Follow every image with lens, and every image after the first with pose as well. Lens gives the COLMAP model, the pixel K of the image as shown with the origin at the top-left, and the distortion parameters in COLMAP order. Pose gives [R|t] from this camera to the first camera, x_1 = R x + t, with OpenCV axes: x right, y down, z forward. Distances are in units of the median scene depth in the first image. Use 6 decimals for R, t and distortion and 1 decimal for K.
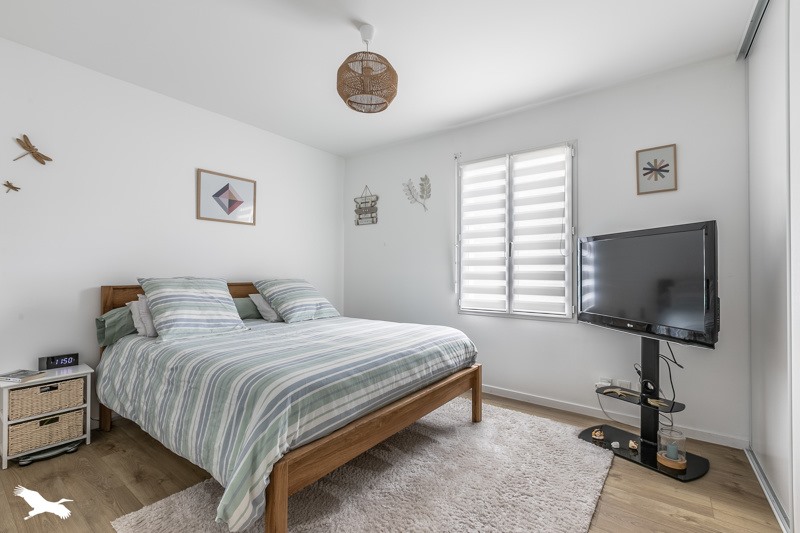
lens RADIAL K [[353.5, 0, 399.3], [0, 353.5, 267.4], [0, 0, 1]] dist [0.000275, 0.000041]
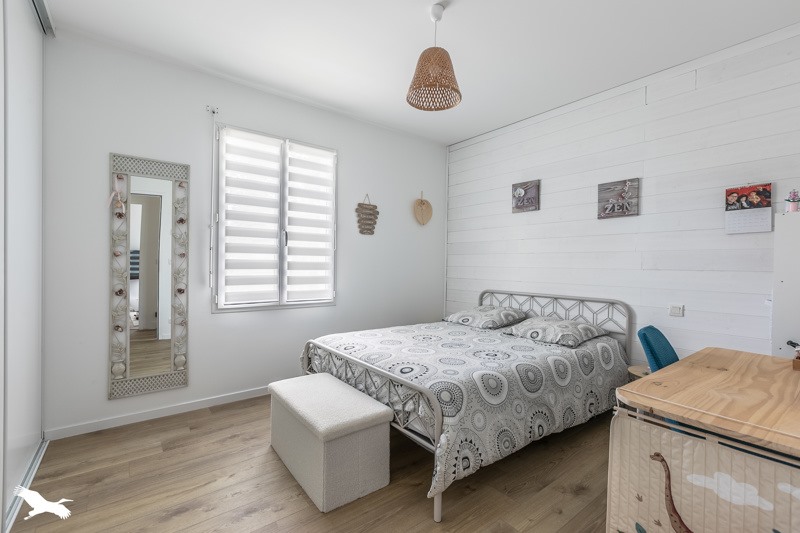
lens RADIAL K [[353.5, 0, 399.9], [0, 353.5, 267.4], [0, 0, 1]] dist [0.000275, 0.000041]
pose [[0.277752, -0.002458, 0.960650, -0.520421], [-0.027556, 0.999565, 0.010525, 0.010153], [-0.960257, -0.029395, 0.277564, 0.421134]]
